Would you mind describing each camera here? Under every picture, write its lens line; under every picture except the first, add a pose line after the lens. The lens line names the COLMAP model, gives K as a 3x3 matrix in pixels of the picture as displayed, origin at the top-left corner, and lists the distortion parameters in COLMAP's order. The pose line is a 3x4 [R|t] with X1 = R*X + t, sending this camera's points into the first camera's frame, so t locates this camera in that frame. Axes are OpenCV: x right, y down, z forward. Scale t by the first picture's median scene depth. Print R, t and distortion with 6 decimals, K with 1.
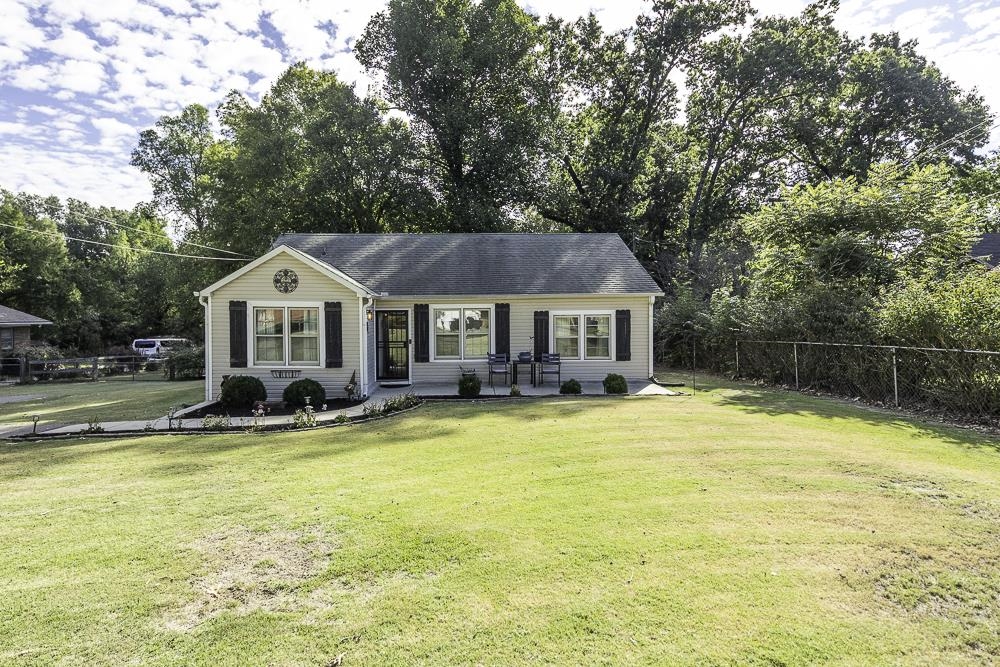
lens RADIAL K [[476.0, 0, 496.2], [0, 476.0, 327.7], [0, 0, 1]] dist [0.063713, -0.029226]
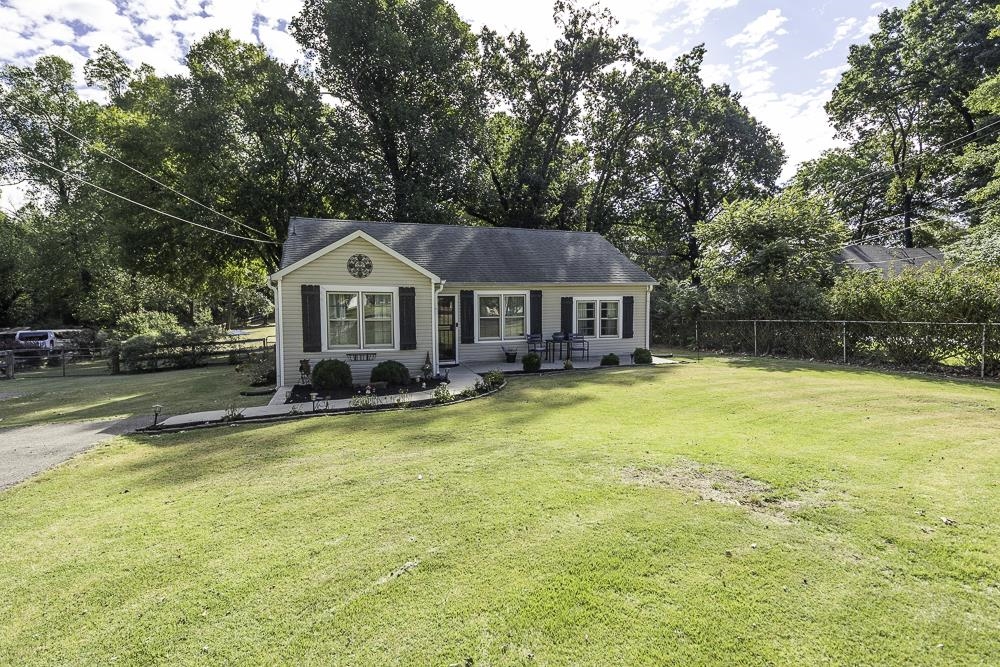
lens RADIAL K [[436.4, 0, 500.6], [0, 436.4, 335.5], [0, 0, 1]] dist [0.050392, -0.014608]
pose [[0.961326, -0.020732, 0.274630, -0.170076], [0.008774, 0.998962, 0.044699, 0.004482], [-0.275272, -0.040561, 0.960510, 0.007773]]
